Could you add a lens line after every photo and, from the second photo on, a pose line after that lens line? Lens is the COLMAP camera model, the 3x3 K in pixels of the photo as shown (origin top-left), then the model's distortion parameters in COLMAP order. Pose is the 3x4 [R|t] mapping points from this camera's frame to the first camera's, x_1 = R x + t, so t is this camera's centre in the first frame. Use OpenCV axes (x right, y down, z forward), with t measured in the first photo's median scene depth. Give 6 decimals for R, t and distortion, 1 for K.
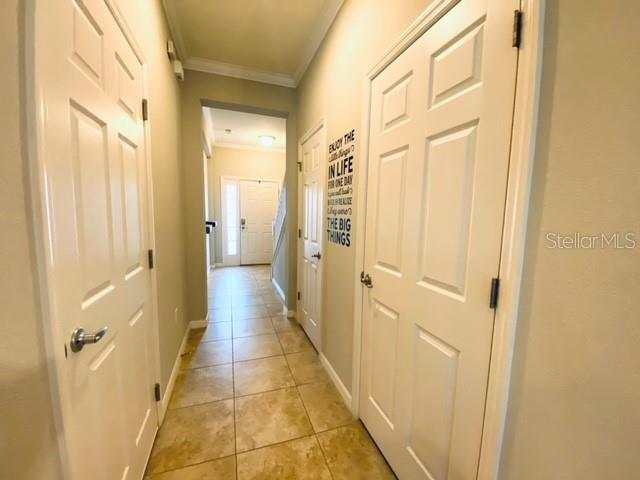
lens RADIAL K [[259.4, 0, 318.4], [0, 259.4, 242.2], [0, 0, 1]] dist [0.027854, -0.022511]
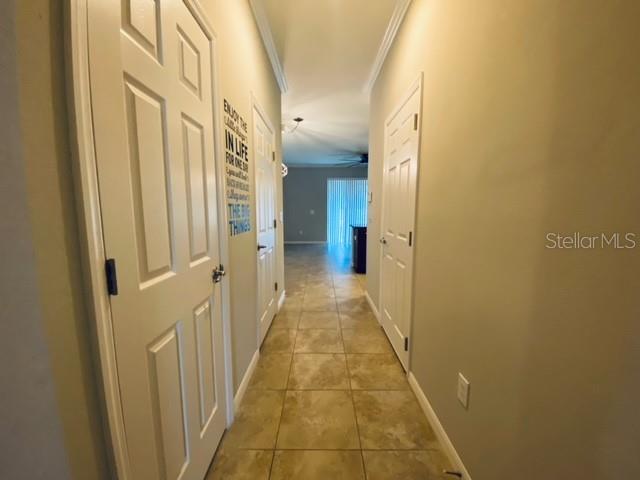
lens RADIAL K [[259.4, 0, 318.4], [0, 259.4, 242.2], [0, 0, 1]] dist [0.027854, -0.022511]
pose [[-0.944129, -0.064491, 0.323204, -0.488776], [0.013971, 0.971955, 0.234752, -0.177883], [-0.329279, 0.226152, -0.916750, 1.821196]]
